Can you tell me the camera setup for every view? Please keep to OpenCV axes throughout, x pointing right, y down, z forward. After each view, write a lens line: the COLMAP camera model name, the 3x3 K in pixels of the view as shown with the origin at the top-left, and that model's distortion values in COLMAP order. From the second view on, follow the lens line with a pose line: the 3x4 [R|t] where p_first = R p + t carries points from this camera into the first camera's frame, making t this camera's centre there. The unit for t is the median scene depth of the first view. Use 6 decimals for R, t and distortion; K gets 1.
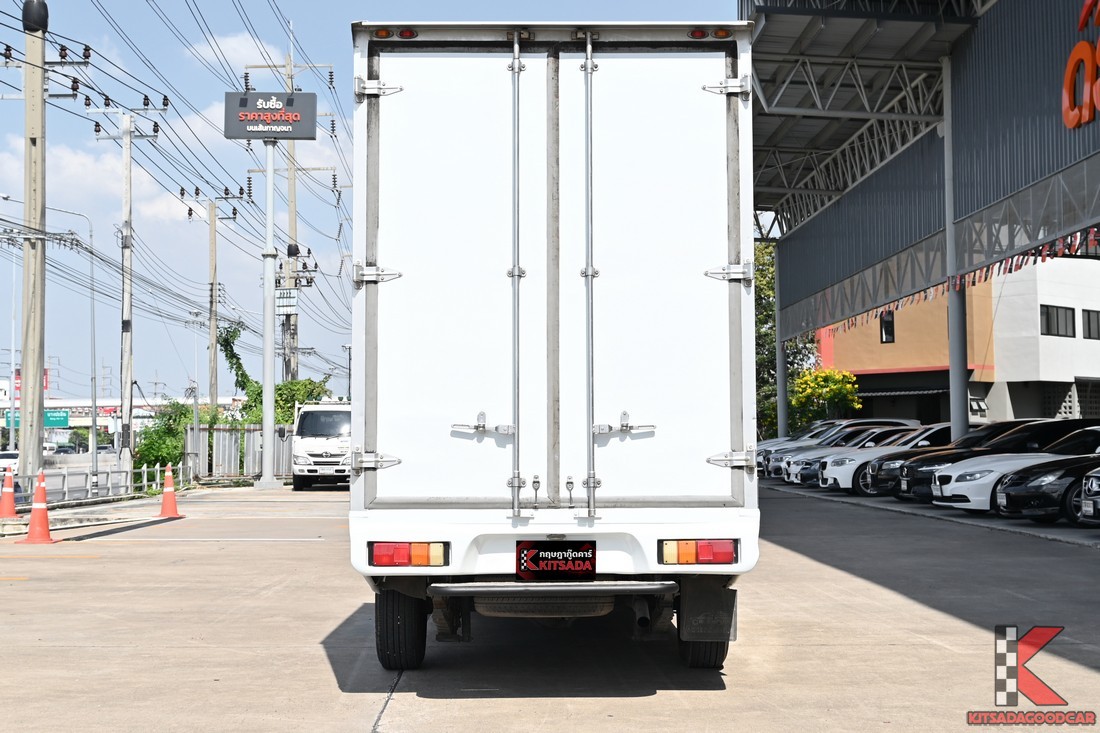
lens RADIAL K [[1595.2, 0, 550.0], [0, 1595.2, 366.5], [0, 0, 1]] dist [0.006955, -0.031260]
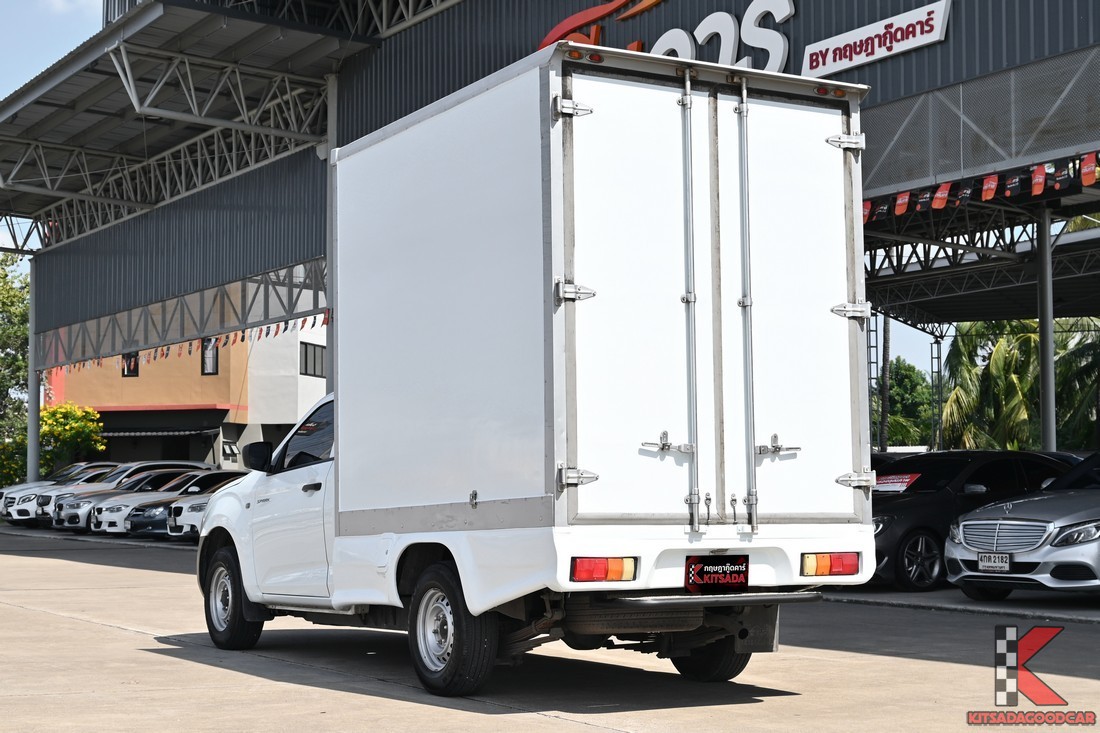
lens RADIAL K [[1838.1, 0, 550.0], [0, 1838.1, 366.5], [0, 0, 1]] dist [0.008798, 0.000843]
pose [[0.870444, 0.042372, 0.490440, -0.683448], [-0.031593, 0.999043, -0.030243, 0.024499], [-0.491253, 0.010830, 0.870950, -0.004594]]
